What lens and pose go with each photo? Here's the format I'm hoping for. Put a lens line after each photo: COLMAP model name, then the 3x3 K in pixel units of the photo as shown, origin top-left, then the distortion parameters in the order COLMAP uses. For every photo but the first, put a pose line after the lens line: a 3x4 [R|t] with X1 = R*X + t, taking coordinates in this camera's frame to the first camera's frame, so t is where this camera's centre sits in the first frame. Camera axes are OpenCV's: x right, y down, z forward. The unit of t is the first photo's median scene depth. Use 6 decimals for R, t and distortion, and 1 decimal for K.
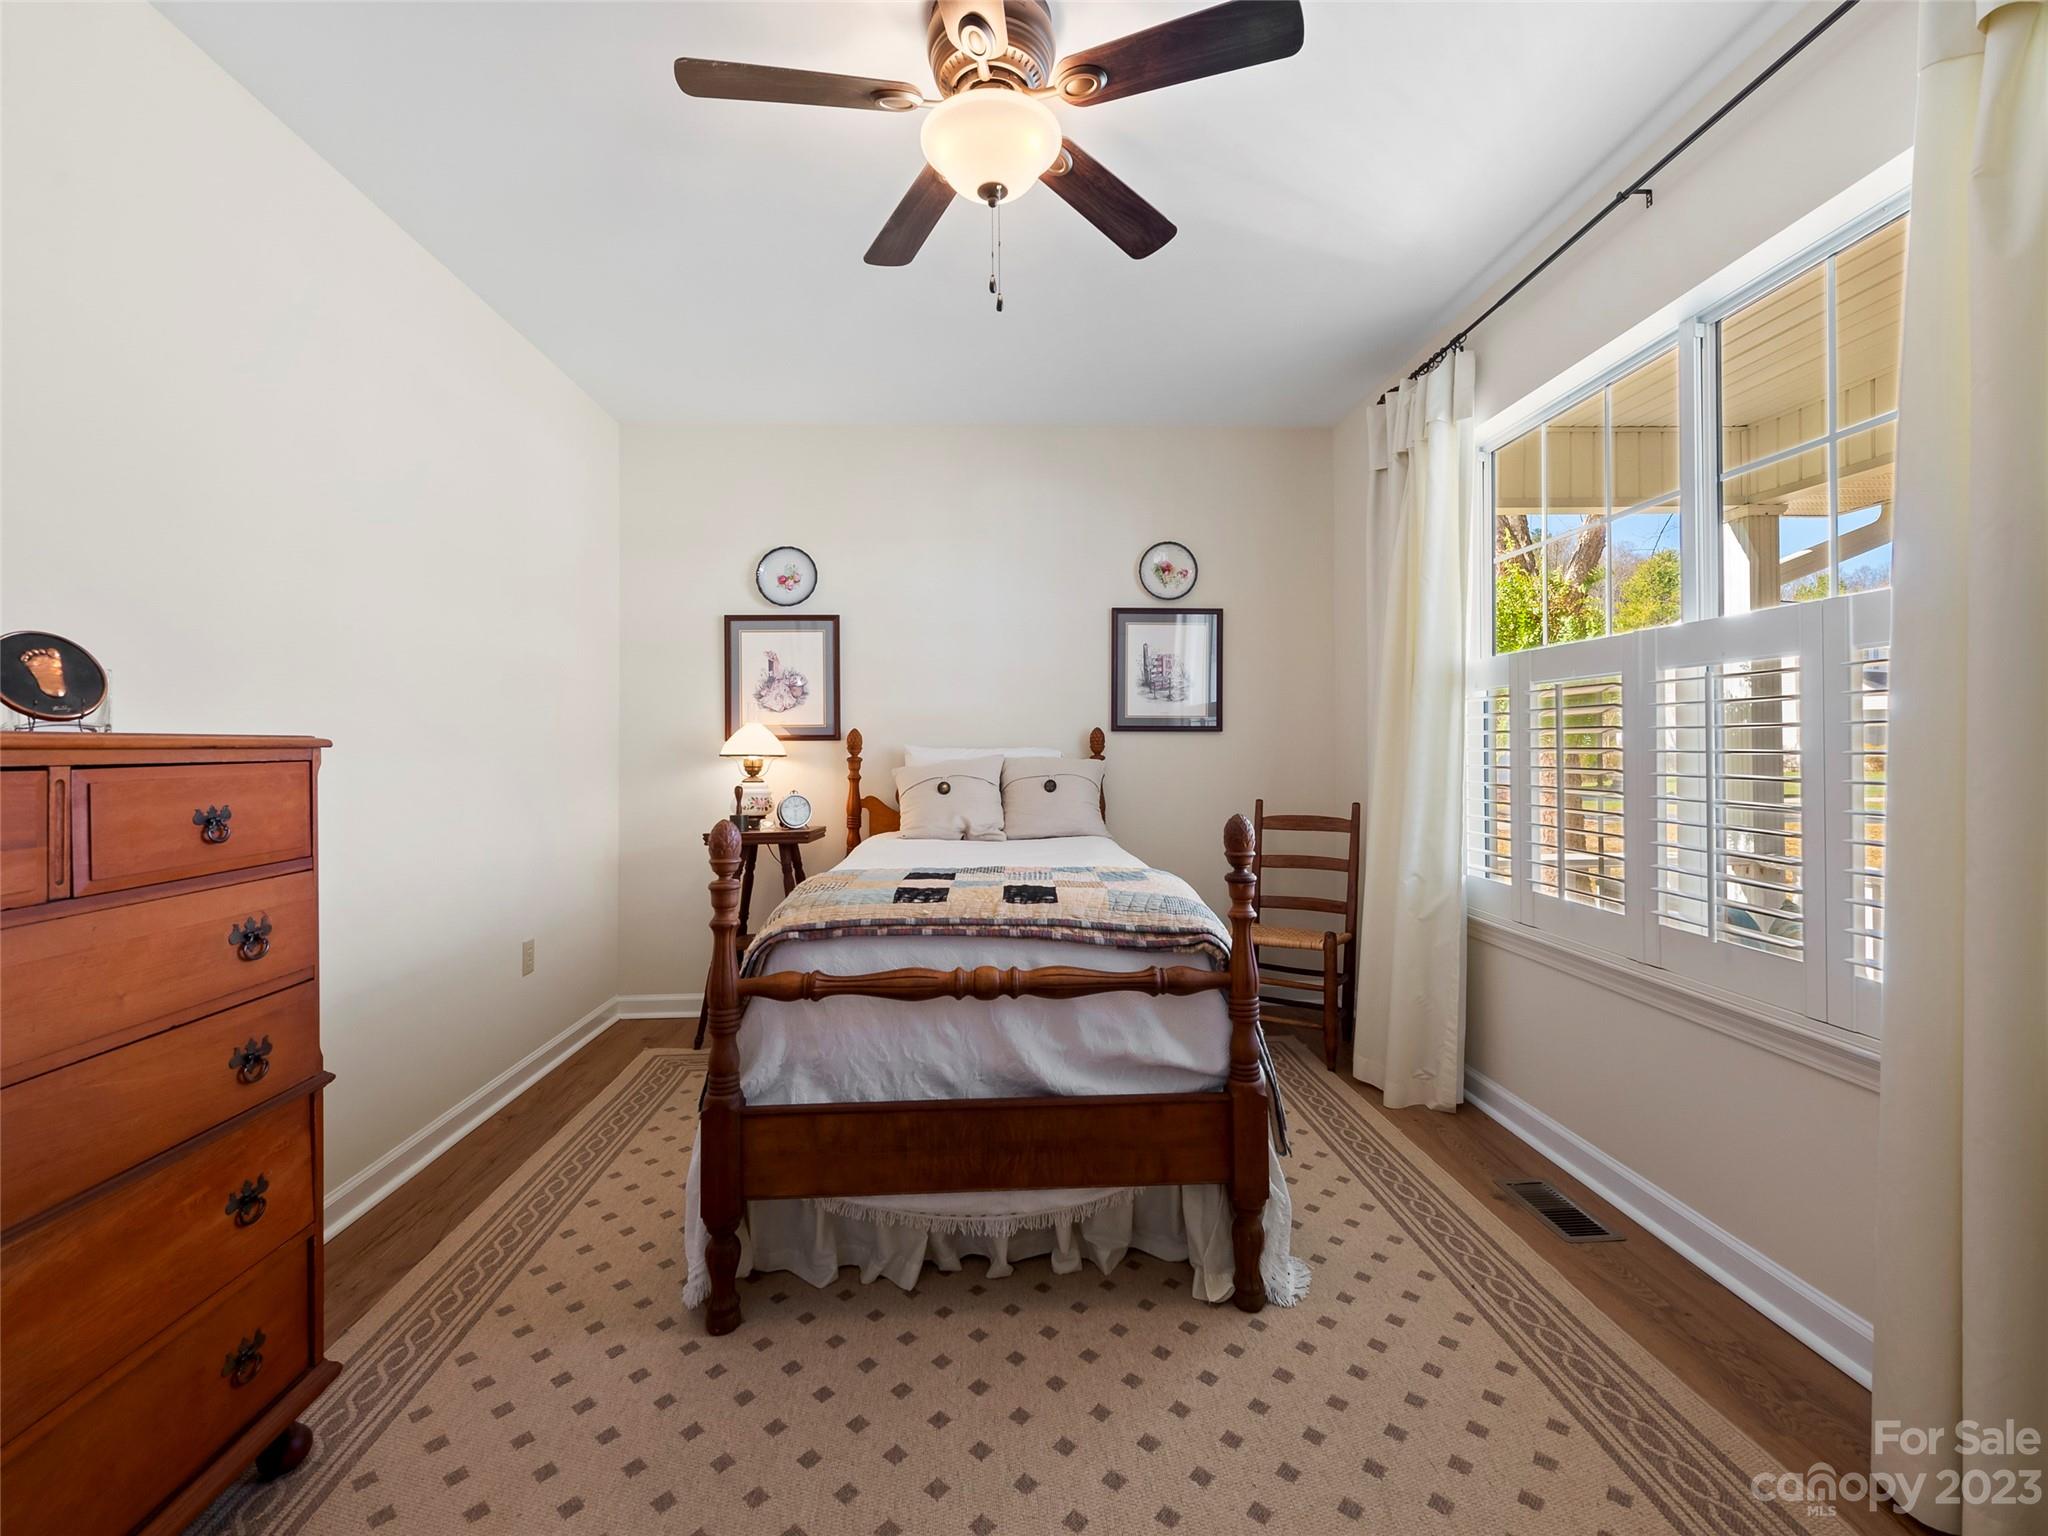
lens RADIAL K [[912.2, 0, 1018.7], [0, 912.2, 733.9], [0, 0, 1]] dist [0.018711, -0.007913]
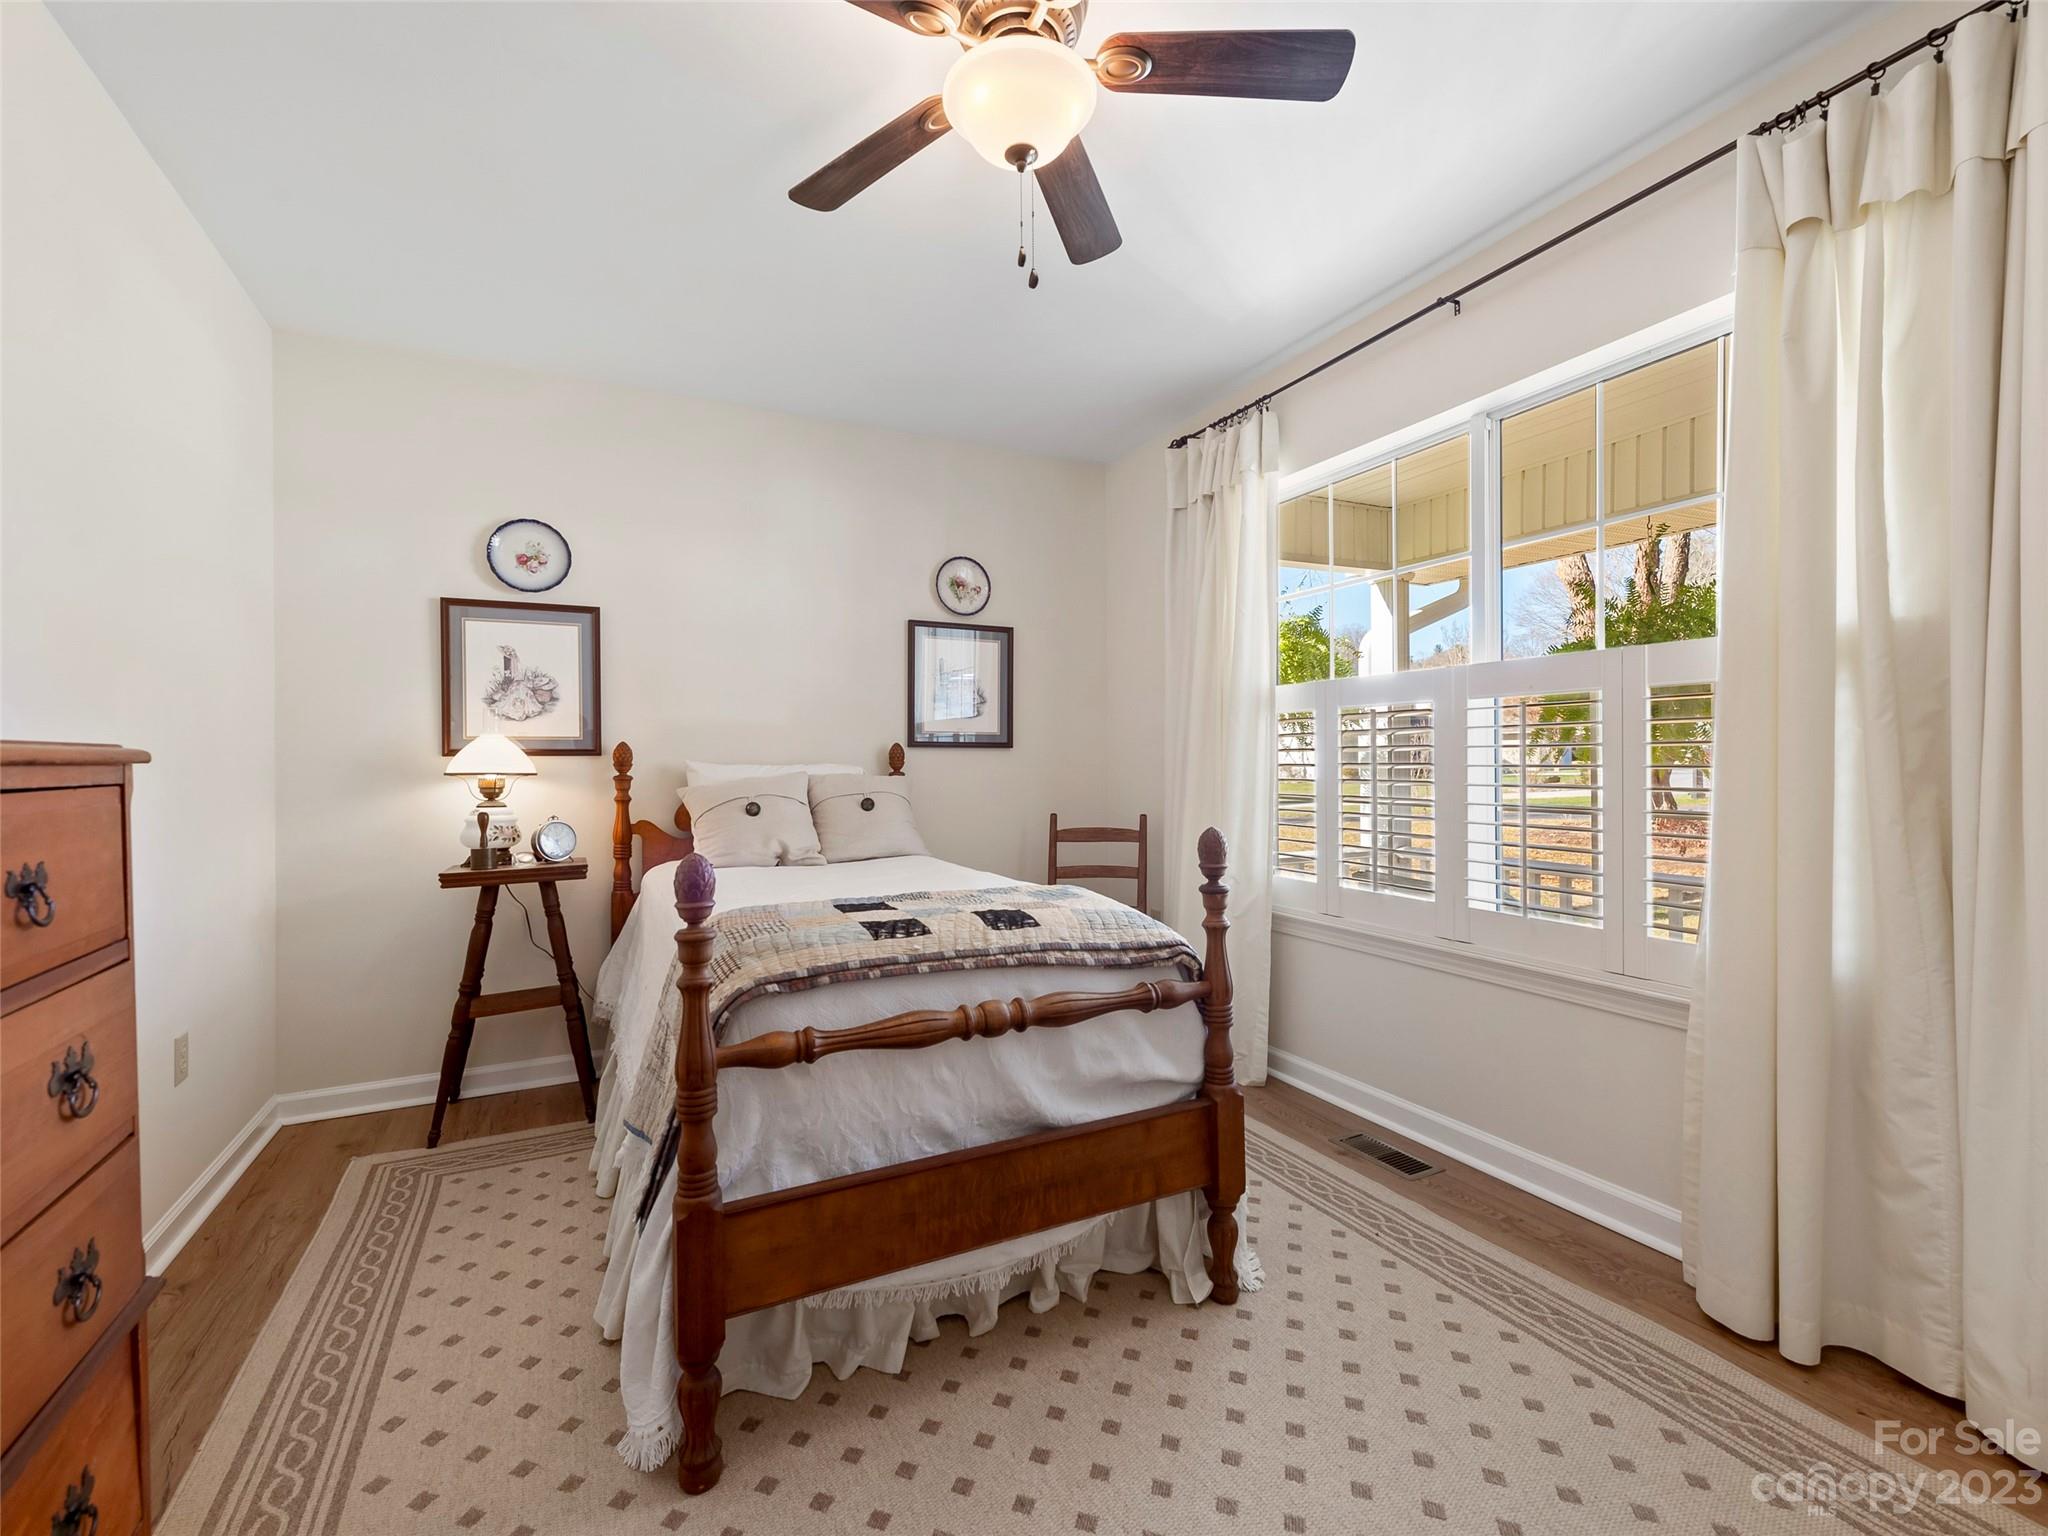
lens RADIAL K [[901.9, 0, 1017.9], [0, 901.9, 760.2], [0, 0, 1]] dist [0.016836, -0.007026]
pose [[0.915380, 0.000530, 0.402591, -0.367362], [-0.004693, 0.999945, 0.009354, 0.003433], [-0.402564, -0.010452, 0.915332, 0.154214]]
